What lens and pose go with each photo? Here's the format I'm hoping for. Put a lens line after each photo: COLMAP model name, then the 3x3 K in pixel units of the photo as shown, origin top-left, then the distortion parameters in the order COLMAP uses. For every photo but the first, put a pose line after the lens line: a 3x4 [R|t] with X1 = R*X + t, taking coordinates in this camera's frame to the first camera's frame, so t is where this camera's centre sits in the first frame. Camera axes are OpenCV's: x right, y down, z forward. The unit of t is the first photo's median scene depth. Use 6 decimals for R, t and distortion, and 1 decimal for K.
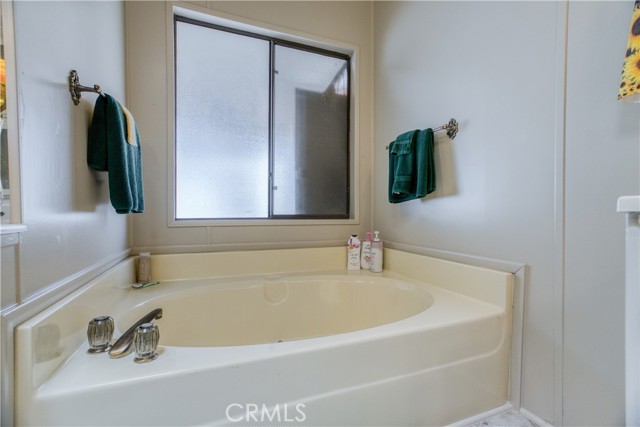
lens RADIAL K [[294.3, 0, 323.8], [0, 294.3, 211.6], [0, 0, 1]] dist [-0.024420, 0.014646]
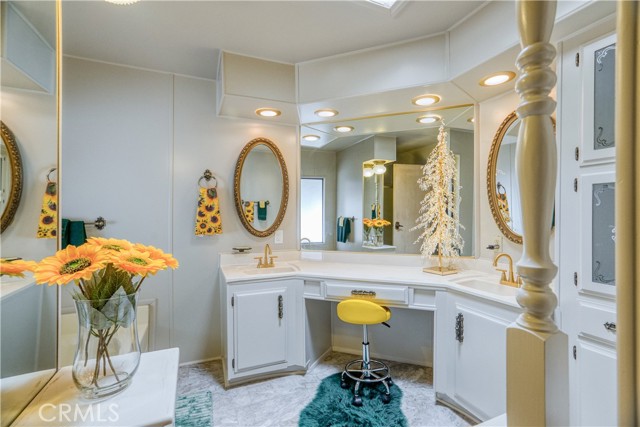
lens RADIAL K [[294.3, 0, 324.2], [0, 294.3, 215.9], [0, 0, 1]] dist [-0.024420, 0.014646]
pose [[-0.028229, -0.000485, 0.999601, -0.852082], [0.005141, 0.999987, 0.000630, -0.242759], [-0.999588, 0.005157, -0.028226, -0.093287]]
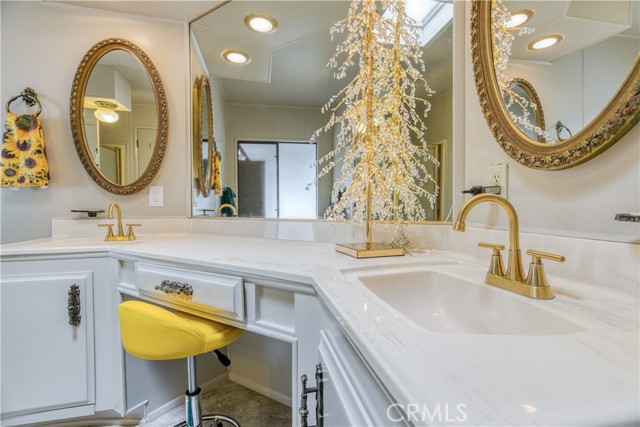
lens RADIAL K [[294.3, 0, 330.0], [0, 294.3, 216.1], [0, 0, 1]] dist [-0.024420, 0.014646]
pose [[0.155661, -0.025948, 0.987470, -0.231446], [0.007251, 0.999658, 0.025126, -0.093814], [-0.987784, 0.003249, 0.155796, -0.608997]]
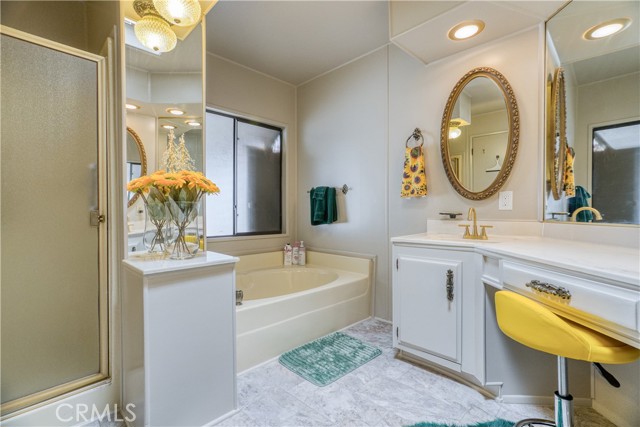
lens RADIAL K [[294.3, 0, 322.3], [0, 294.3, 215.7], [0, 0, 1]] dist [-0.024420, 0.014646]
pose [[0.920998, -0.011313, 0.389403, -0.369735], [0.005710, 0.999863, 0.015544, -0.104864], [-0.389526, -0.012092, 0.920936, -0.596785]]
